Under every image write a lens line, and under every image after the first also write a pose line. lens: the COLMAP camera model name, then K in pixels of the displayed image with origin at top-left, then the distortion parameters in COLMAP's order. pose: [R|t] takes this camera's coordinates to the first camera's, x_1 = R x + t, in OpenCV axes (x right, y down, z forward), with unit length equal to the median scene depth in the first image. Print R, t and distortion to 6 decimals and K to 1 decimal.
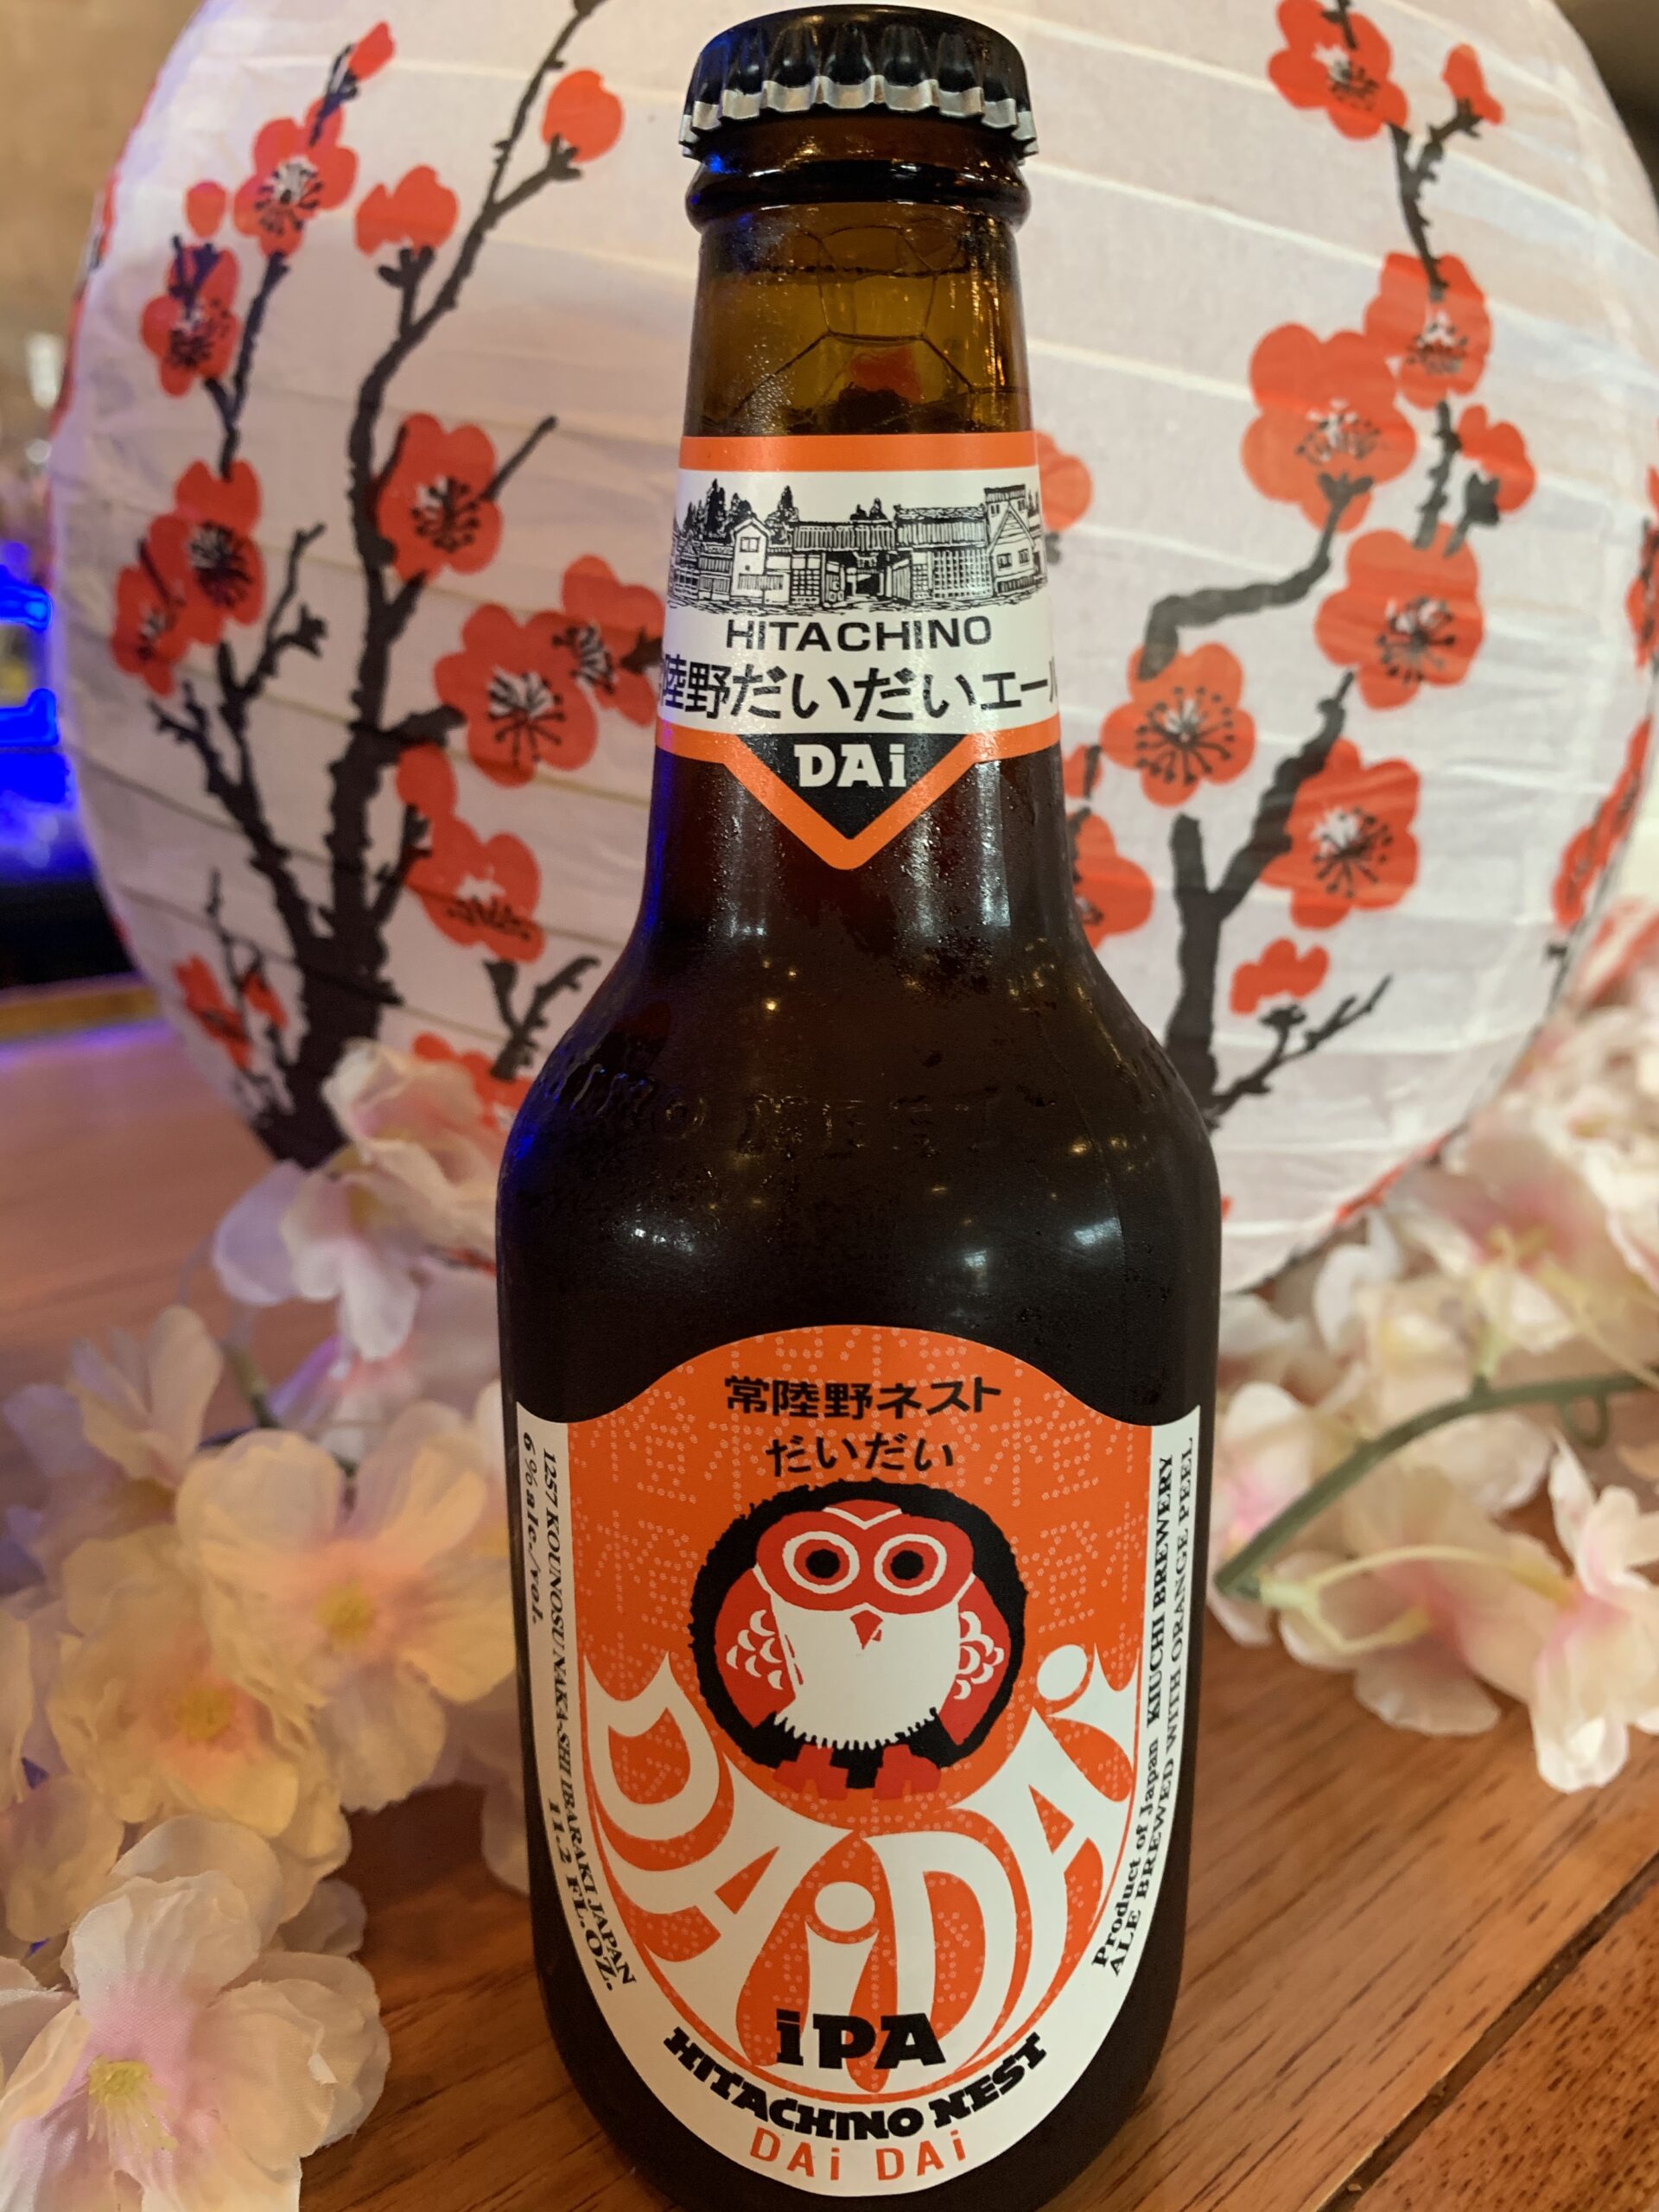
lens RADIAL K [[1749.9, 0, 789.2], [0, 1749.9, 1066.1], [0, 0, 1]] dist [-0.015761, -0.004446]
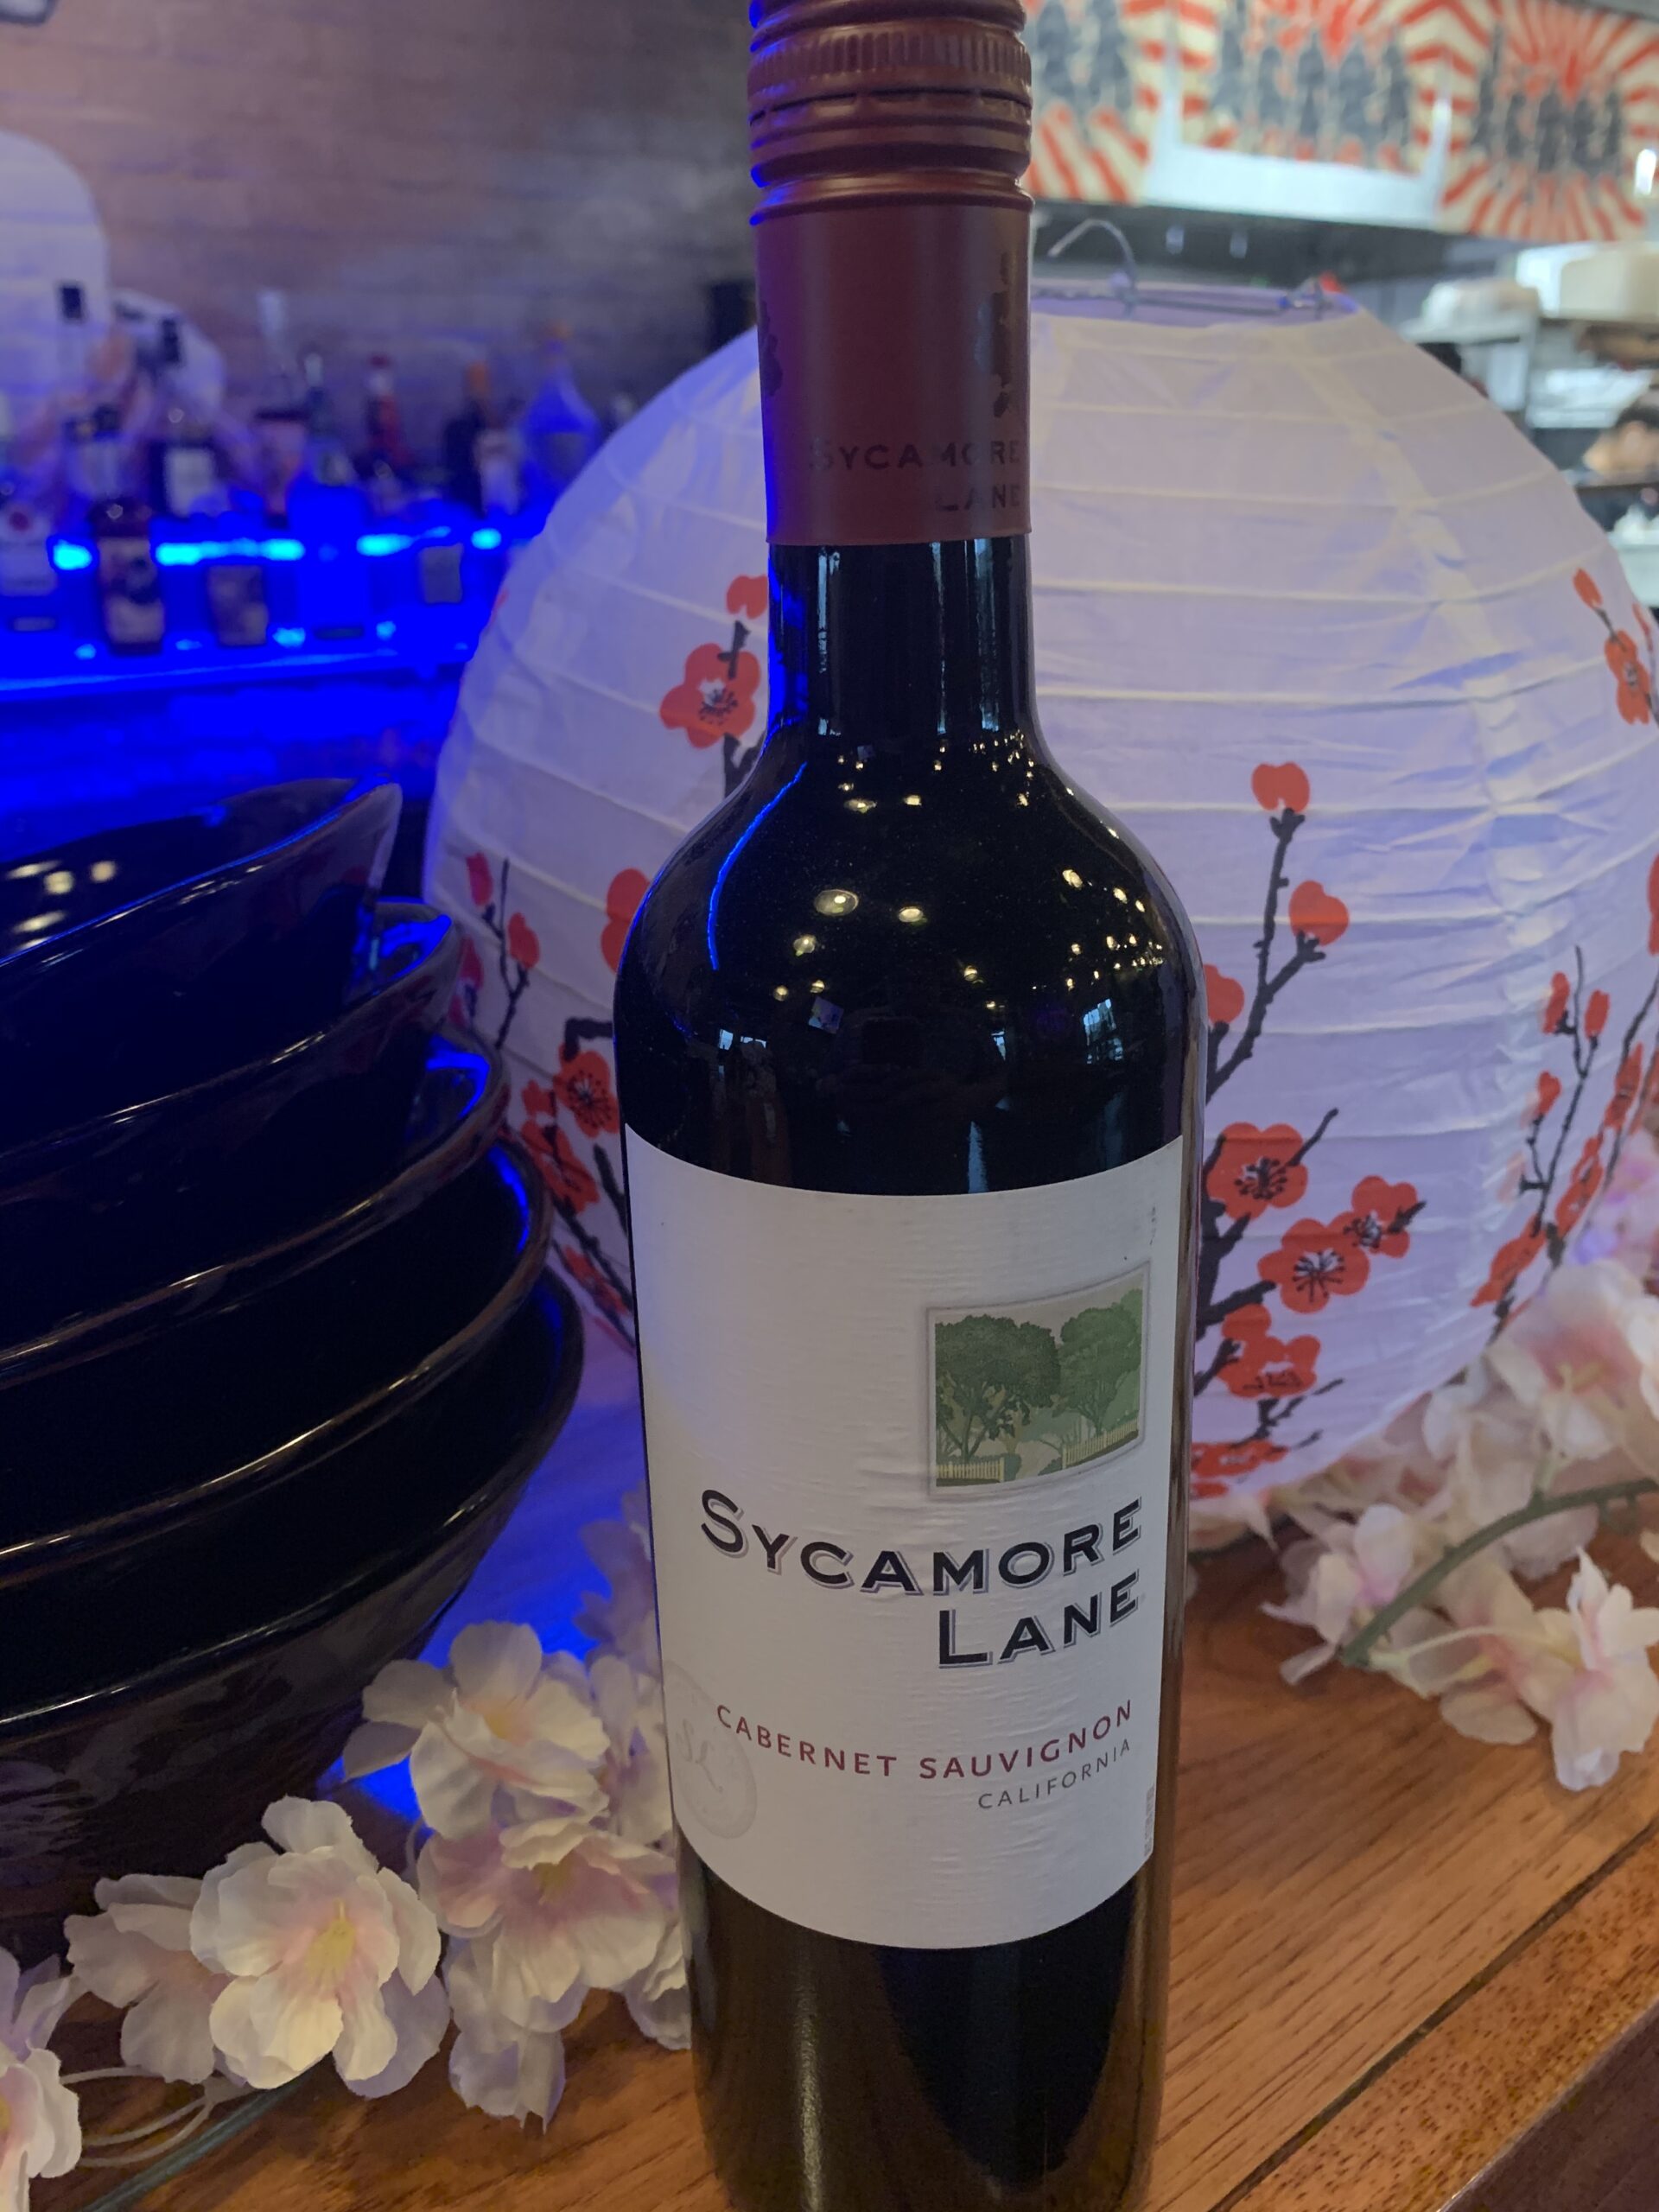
lens RADIAL K [[1749.9, 0, 821.6], [0, 1749.9, 1100.7], [0, 0, 1]] dist [-0.015761, -0.004446]
pose [[0.554883, 0.277946, -0.784124, 1.575467], [-0.202930, 0.959288, 0.196433, -0.535530], [0.806799, 0.050125, 0.588696, 0.208868]]
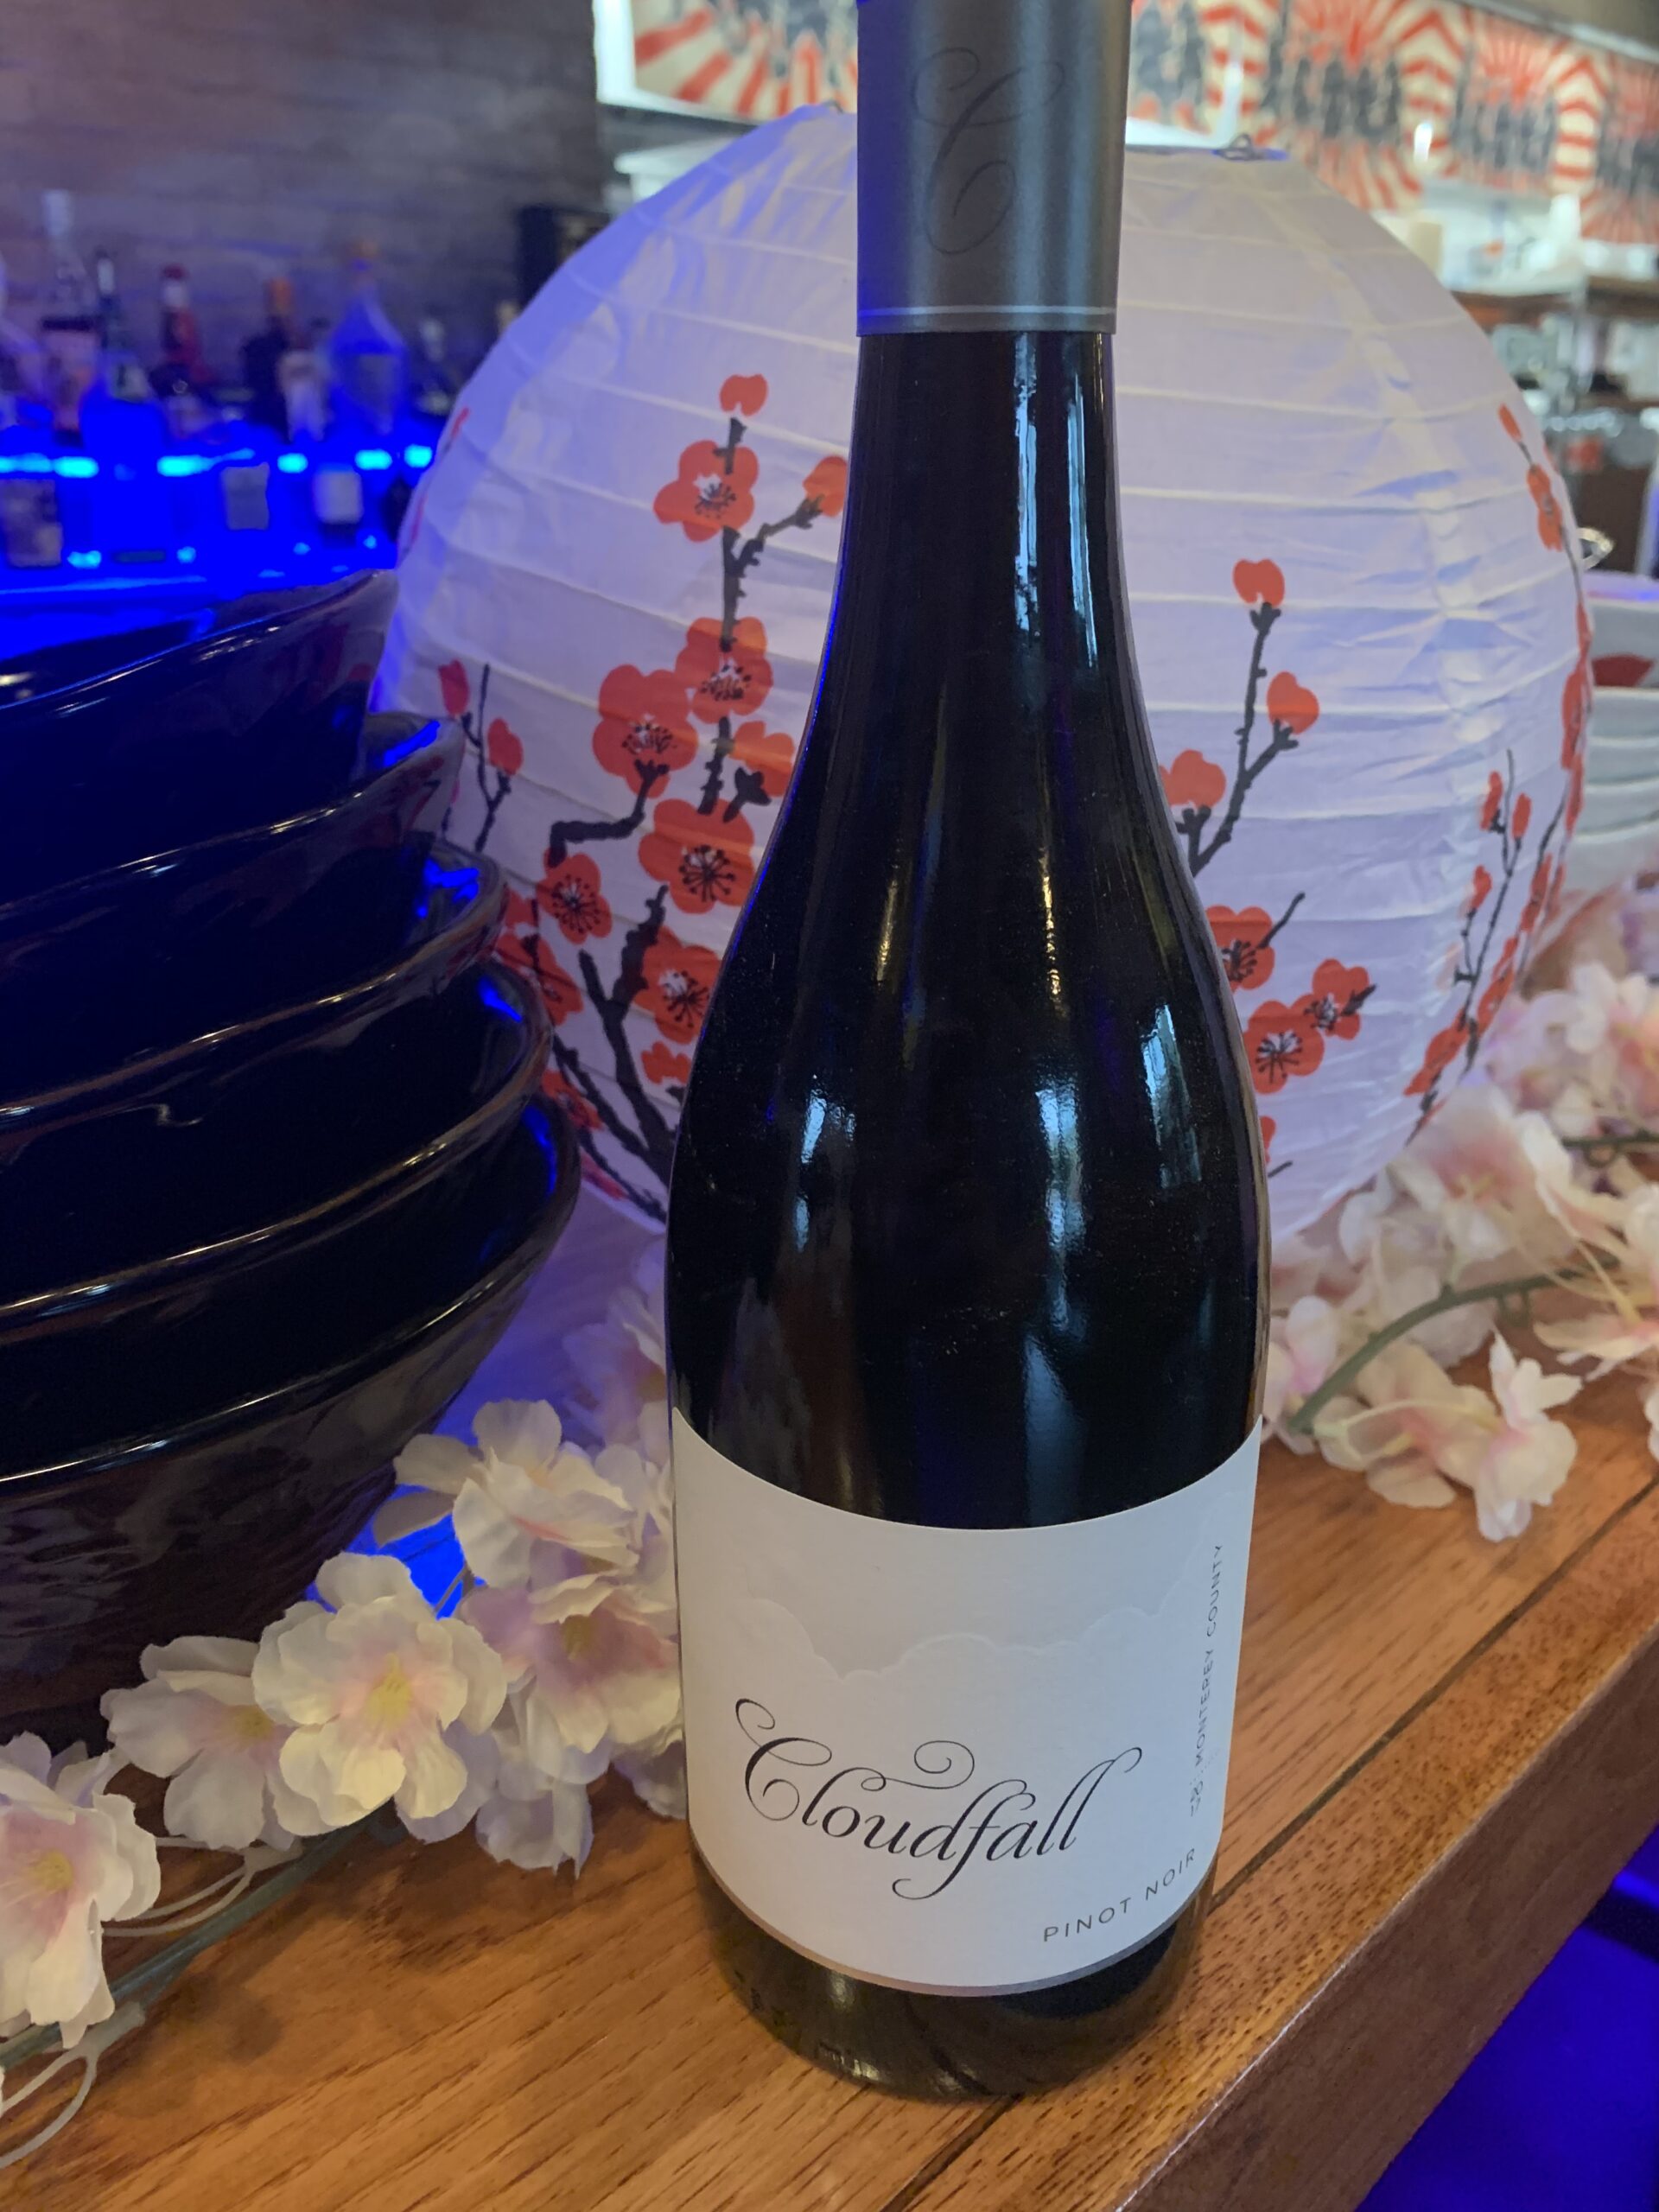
lens RADIAL K [[1749.9, 0, 841.1], [0, 1749.9, 1123.3], [0, 0, 1]] dist [-0.015761, -0.004446]
pose [[0.651415, 0.292849, -0.699927, 1.557702], [-0.212570, 0.956006, 0.202156, -0.367010], [0.728335, 0.017096, 0.685008, 0.052874]]
